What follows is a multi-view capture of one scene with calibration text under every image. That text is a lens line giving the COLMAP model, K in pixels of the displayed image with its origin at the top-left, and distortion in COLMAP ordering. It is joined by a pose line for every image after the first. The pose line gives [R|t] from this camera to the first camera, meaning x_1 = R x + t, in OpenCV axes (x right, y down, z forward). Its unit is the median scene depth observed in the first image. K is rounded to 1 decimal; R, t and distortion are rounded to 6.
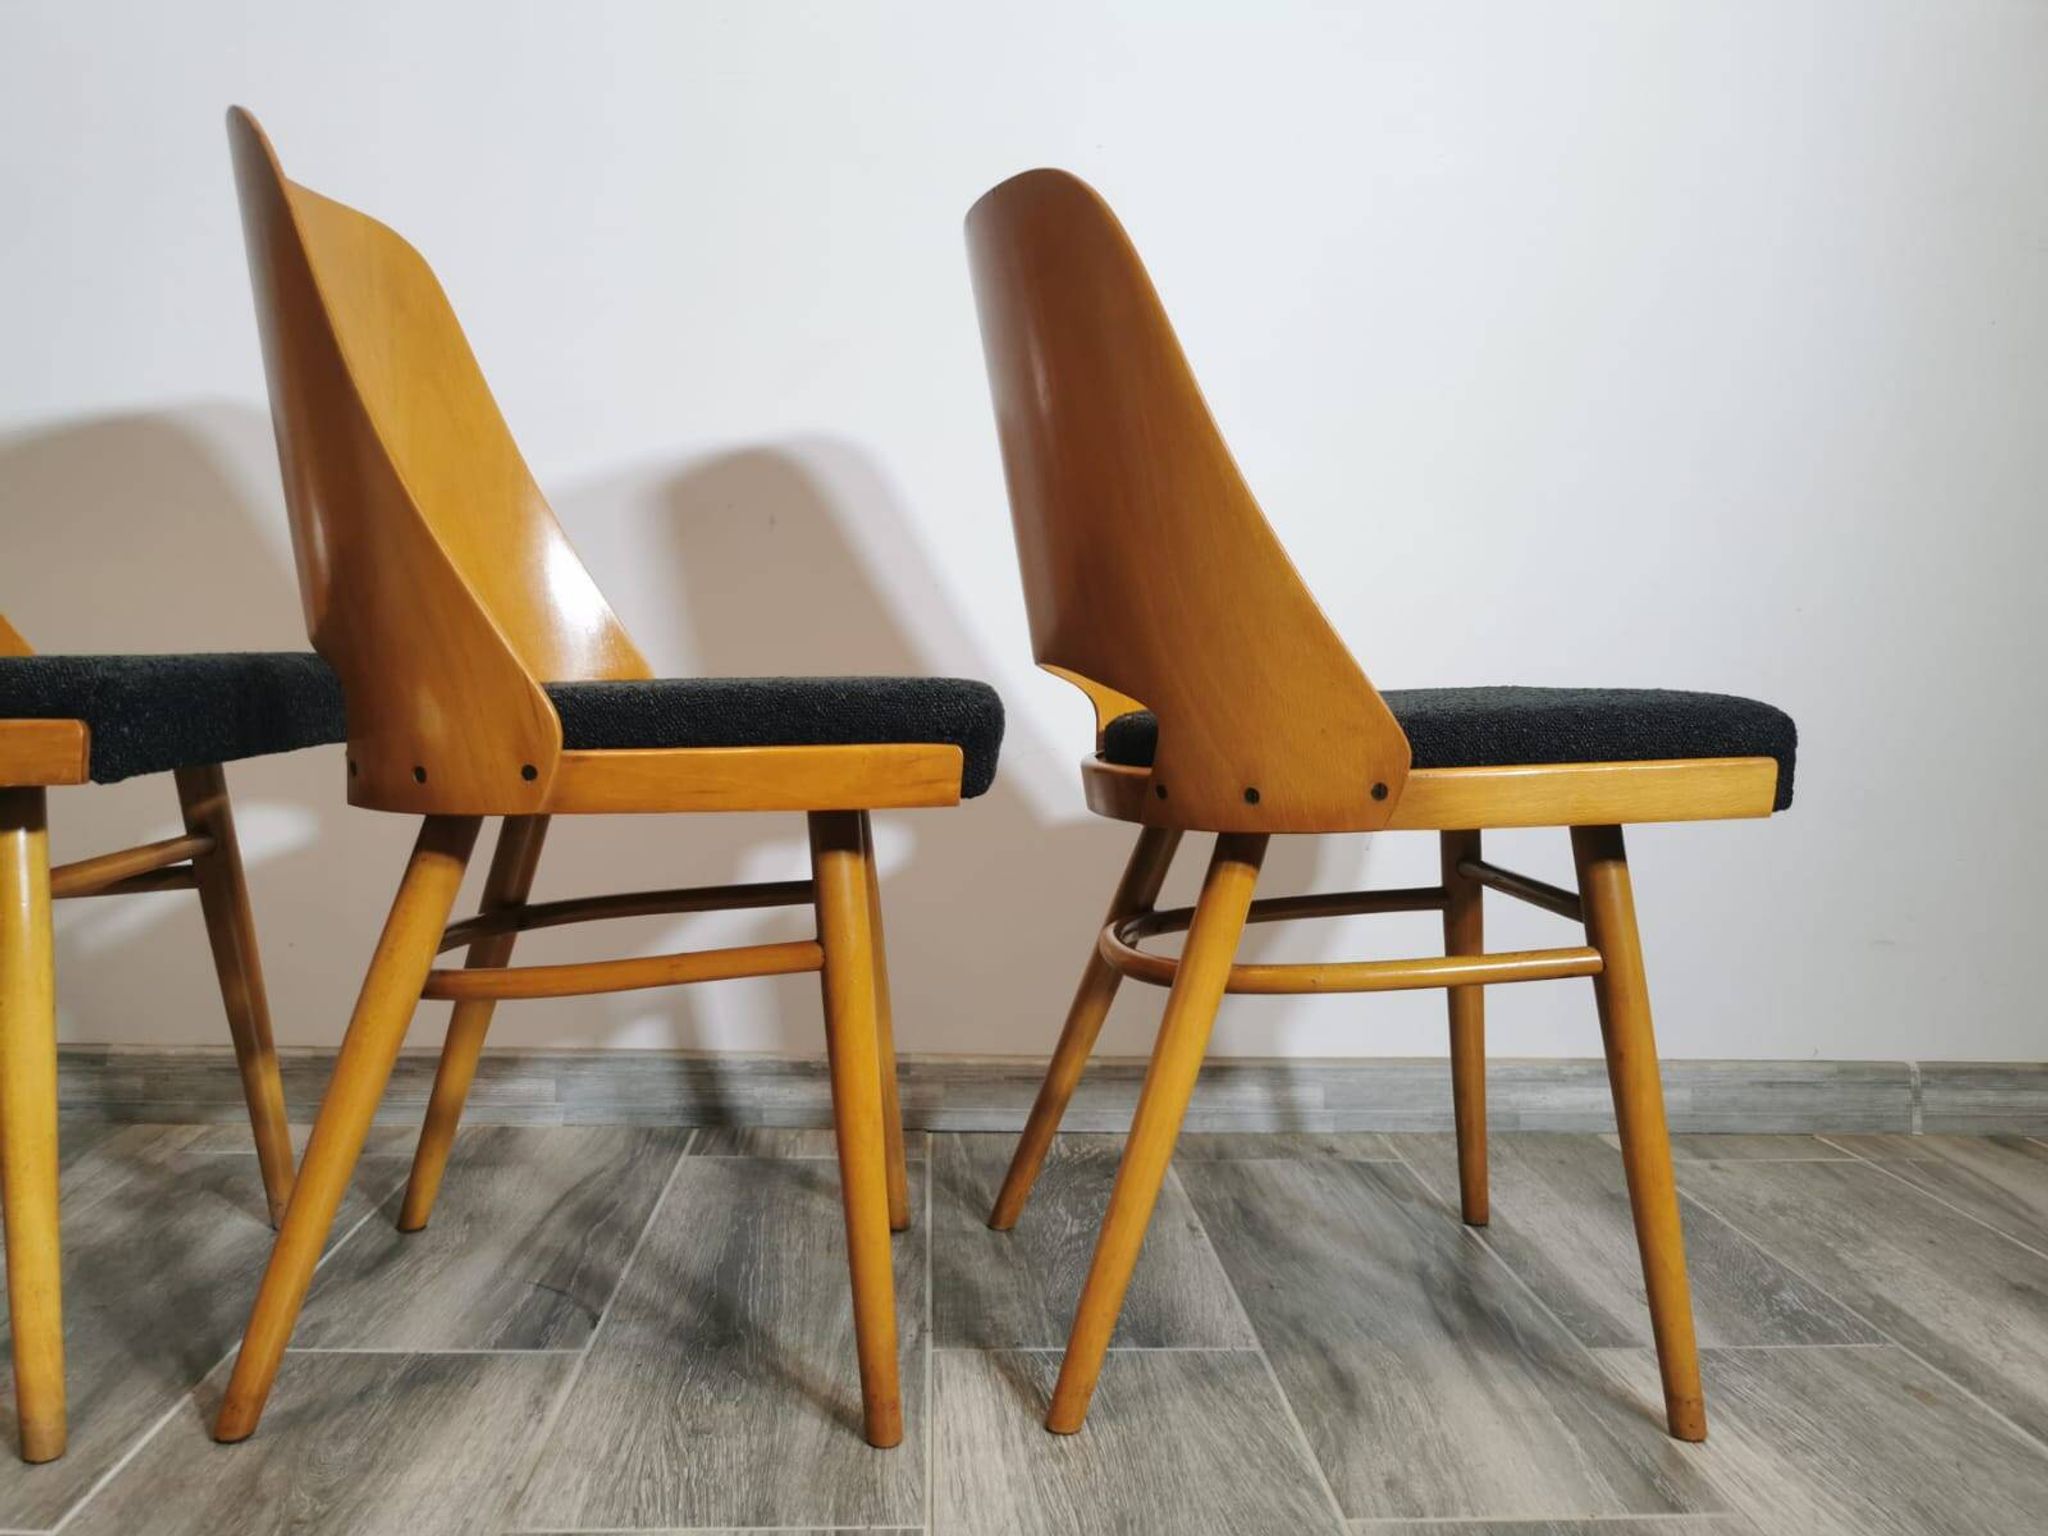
lens RADIAL K [[1645.7, 0, 1041.4], [0, 1645.7, 771.6], [0, 0, 1]] dist [0.068748, -0.112376]
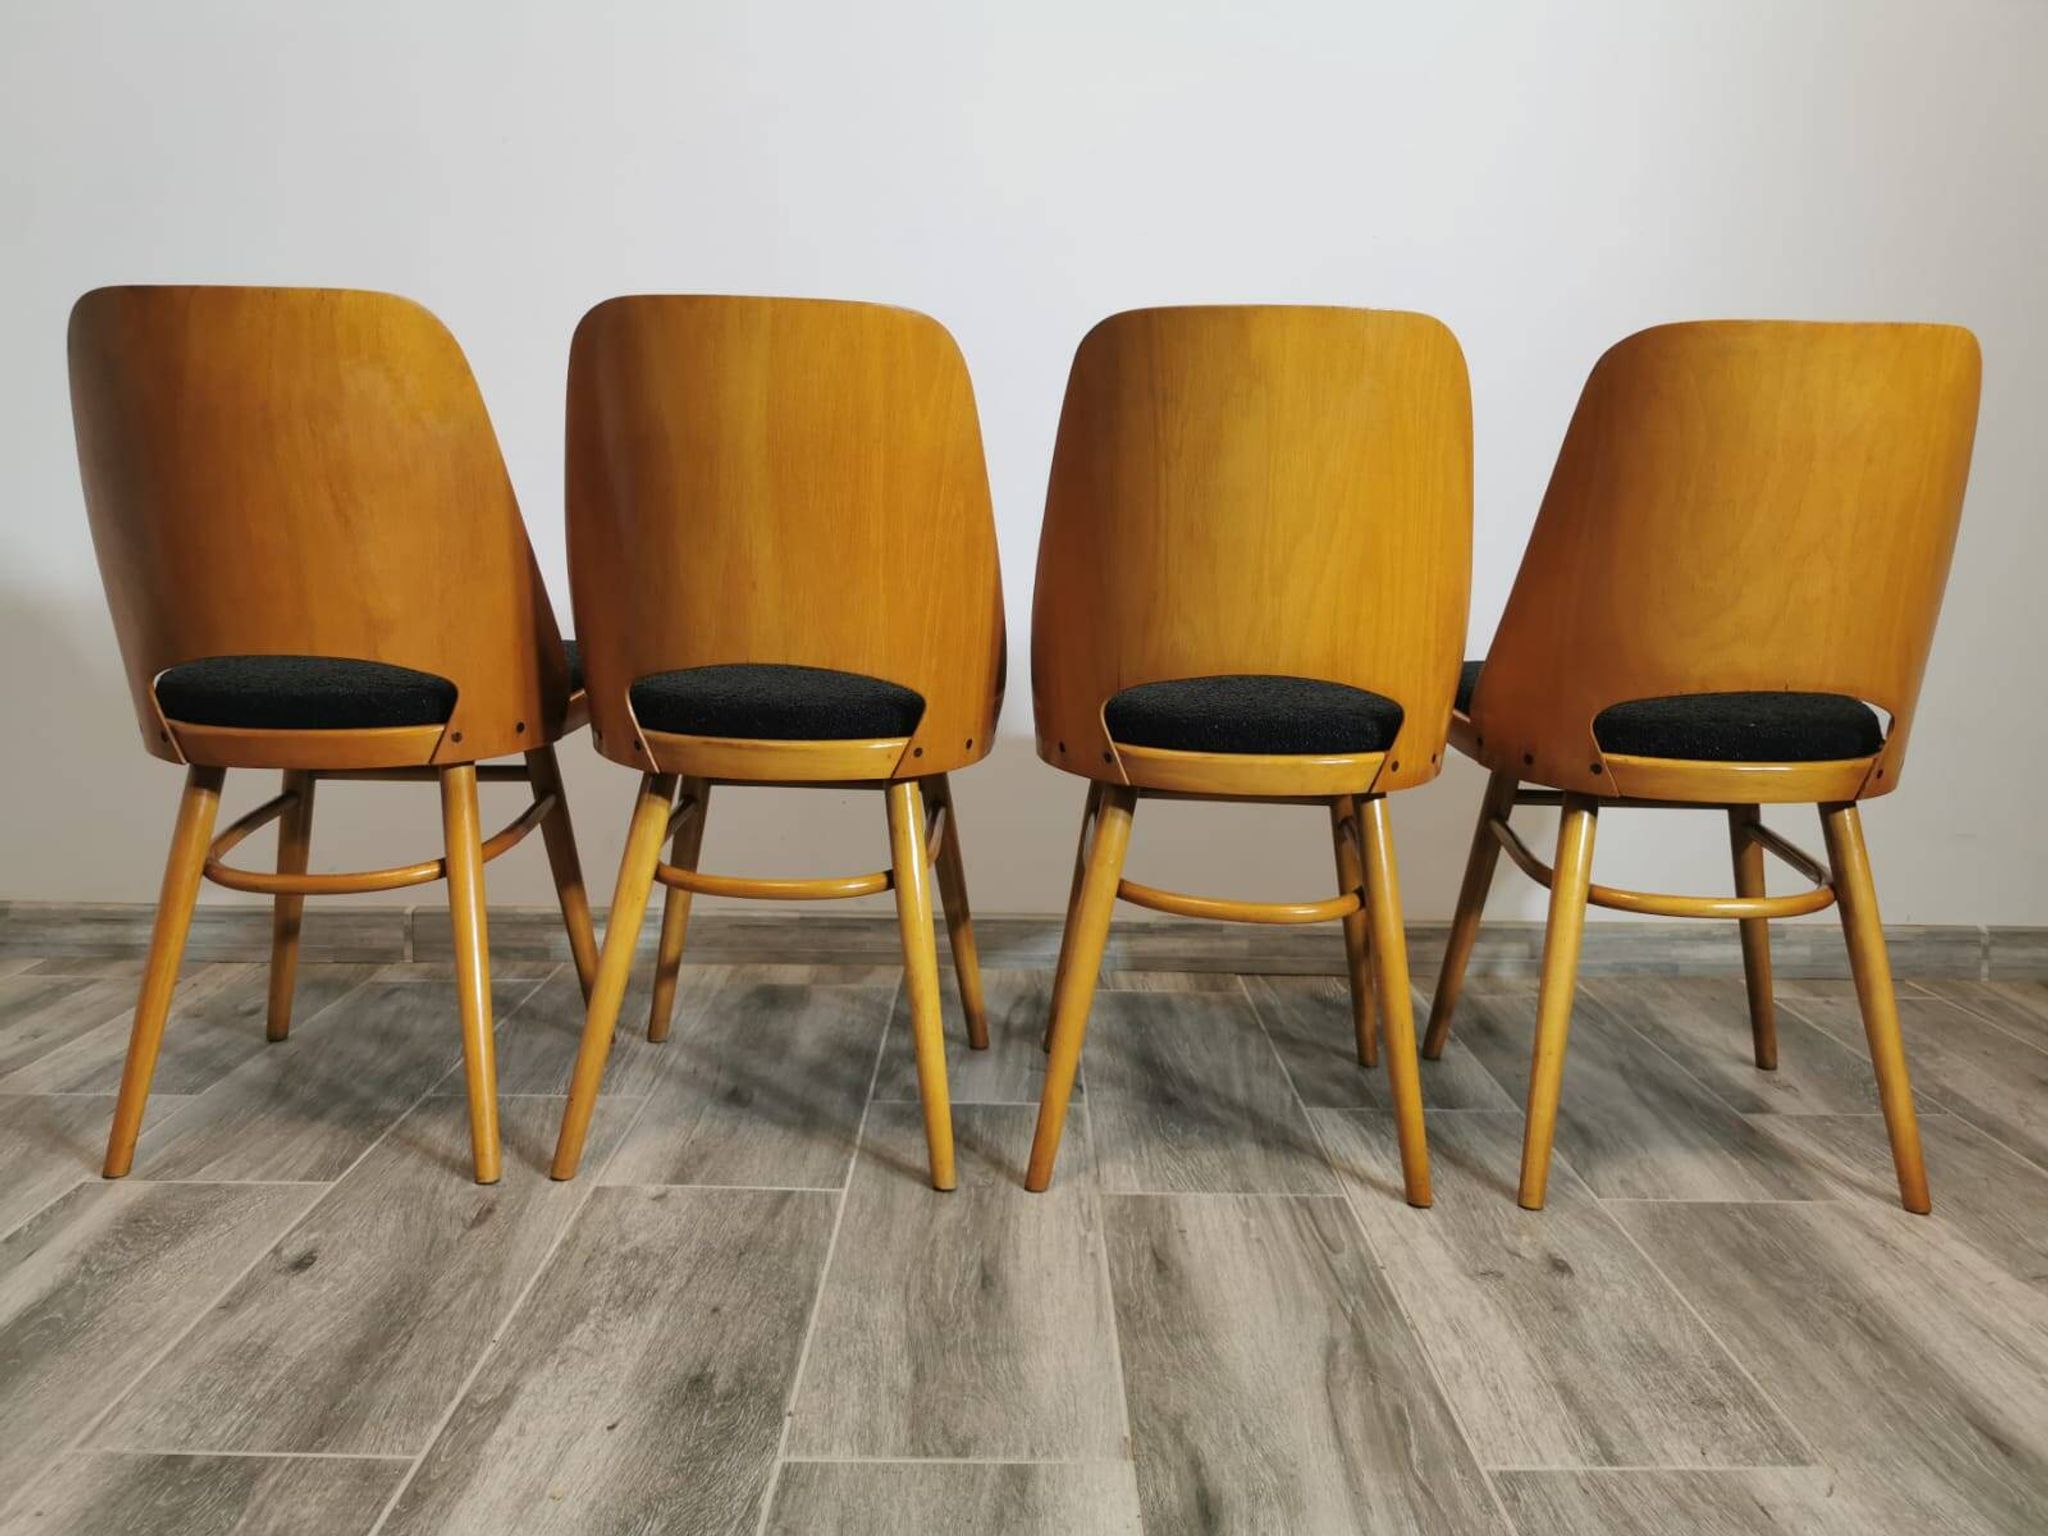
lens RADIAL K [[1645.7, 0, 1030.3], [0, 1645.7, 759.0], [0, 0, 1]] dist [0.068748, -0.112376]
pose [[0.998291, -0.002054, -0.058399, -0.208162], [0.006413, 0.997196, 0.074557, -0.082909], [0.058082, -0.074804, 0.995505, -0.472618]]
